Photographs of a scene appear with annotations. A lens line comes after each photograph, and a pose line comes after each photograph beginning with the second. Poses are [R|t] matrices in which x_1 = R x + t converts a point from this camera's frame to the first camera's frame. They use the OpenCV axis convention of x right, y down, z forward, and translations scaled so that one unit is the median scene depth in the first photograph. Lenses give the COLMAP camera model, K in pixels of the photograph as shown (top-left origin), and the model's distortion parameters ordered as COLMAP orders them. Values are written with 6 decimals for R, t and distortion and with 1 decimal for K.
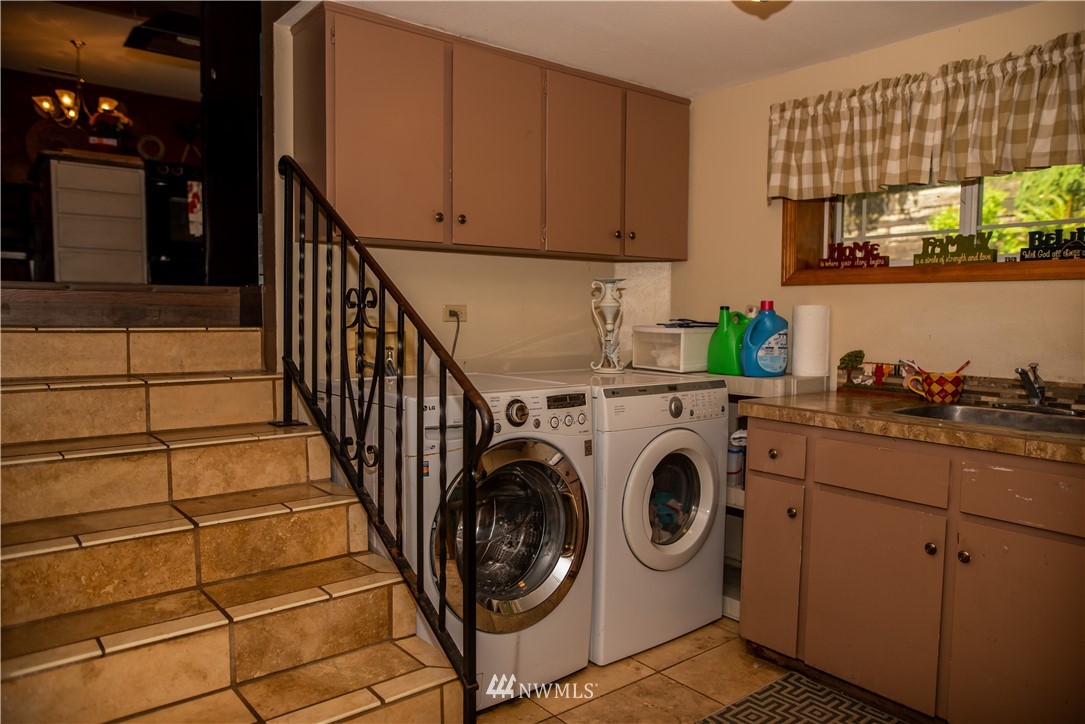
lens RADIAL K [[764.2, 0, 541.5], [0, 764.2, 362.3], [0, 0, 1]] dist [-0.011605, 0.002401]
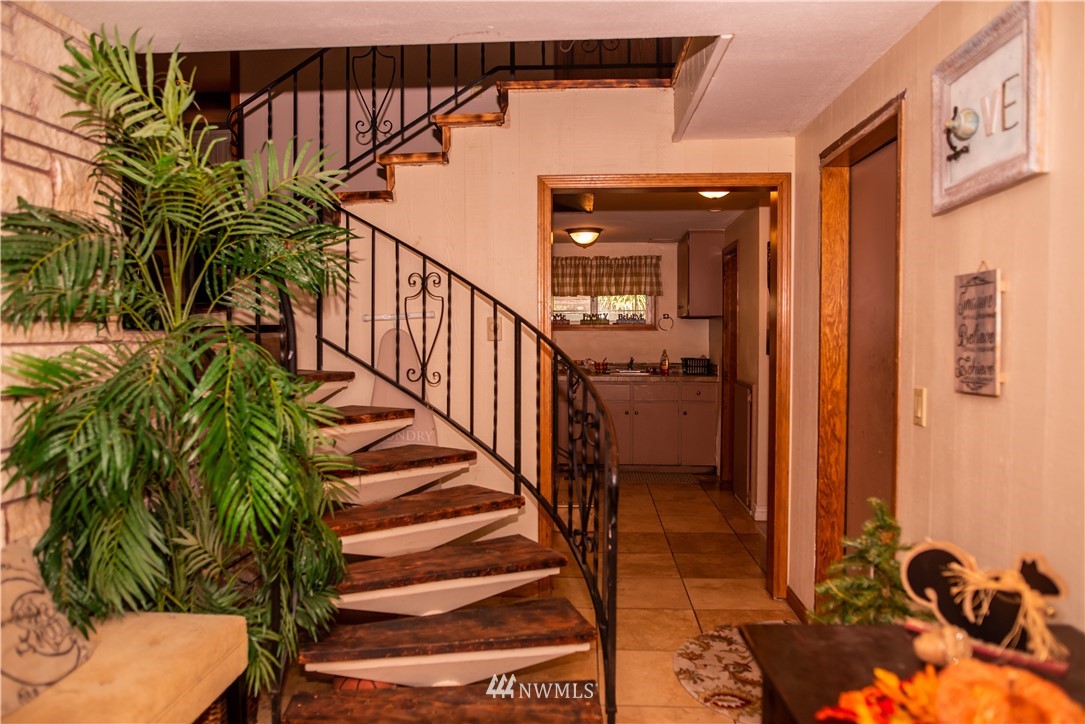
lens RADIAL K [[764.2, 0, 542.5], [0, 764.2, 358.5], [0, 0, 1]] dist [-0.011605, 0.002401]
pose [[0.667107, -0.017258, 0.744762, -1.760562], [0.051377, 0.998417, -0.022885, 0.054634], [-0.743188, 0.053530, 0.666938, -0.760707]]
